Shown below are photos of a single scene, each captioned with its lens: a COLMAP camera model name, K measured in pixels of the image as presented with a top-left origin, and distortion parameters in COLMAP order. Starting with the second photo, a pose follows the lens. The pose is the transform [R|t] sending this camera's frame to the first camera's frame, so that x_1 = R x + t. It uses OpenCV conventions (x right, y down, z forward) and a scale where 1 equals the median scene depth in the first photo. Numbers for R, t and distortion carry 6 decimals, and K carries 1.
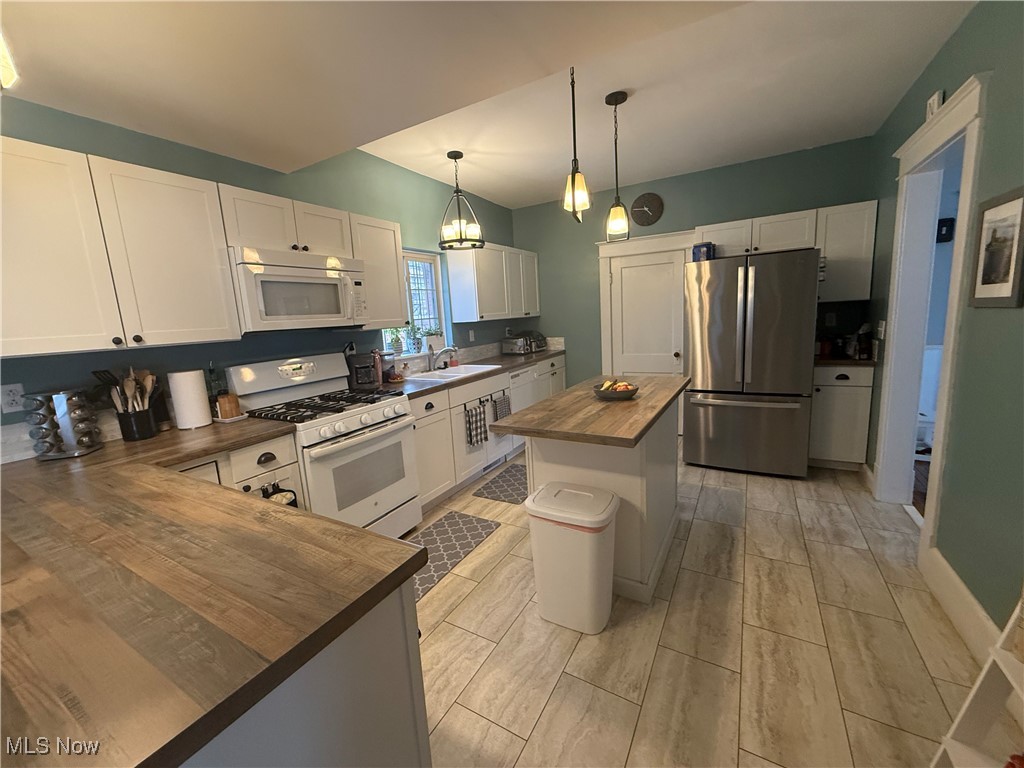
lens RADIAL K [[409.0, 0, 508.2], [0, 409.0, 383.8], [0, 0, 1]] dist [0.000898, 0.000162]
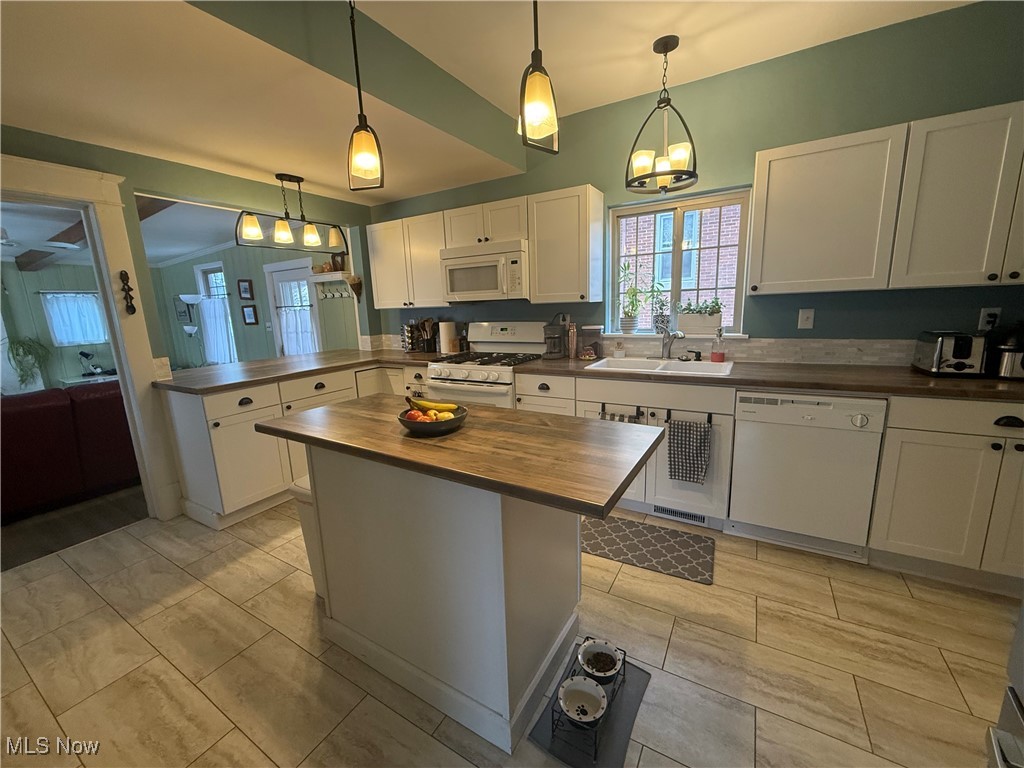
lens RADIAL K [[409.0, 0, 508.2], [0, 409.0, 383.8], [0, 0, 1]] dist [0.000898, 0.000162]
pose [[-0.008809, 0.248437, -0.968608, 0.919088], [-0.130254, 0.960108, 0.247441, -0.224238], [0.991441, 0.128345, 0.023902, 1.122888]]
